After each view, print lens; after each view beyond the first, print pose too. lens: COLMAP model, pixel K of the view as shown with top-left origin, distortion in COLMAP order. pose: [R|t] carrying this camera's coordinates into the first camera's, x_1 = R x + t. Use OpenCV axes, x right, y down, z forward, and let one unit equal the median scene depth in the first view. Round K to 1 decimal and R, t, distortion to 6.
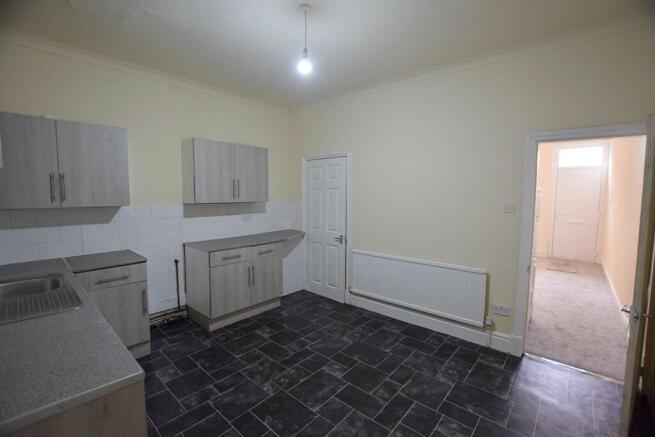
lens RADIAL K [[287.0, 0, 327.5], [0, 287.0, 218.5], [0, 0, 1]] dist [-0.052579, 0.000016]
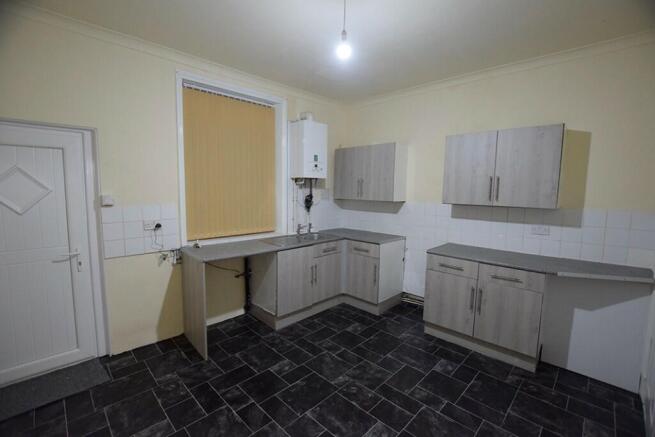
lens RADIAL K [[291.3, 0, 327.0], [0, 291.3, 207.2], [0, 0, 1]] dist [-0.001402, -0.000582]
pose [[-0.054539, 0.059278, -0.996751, 0.607347], [-0.101636, 0.992722, 0.064600, -0.068589], [0.993325, 0.104829, -0.048117, 0.681283]]
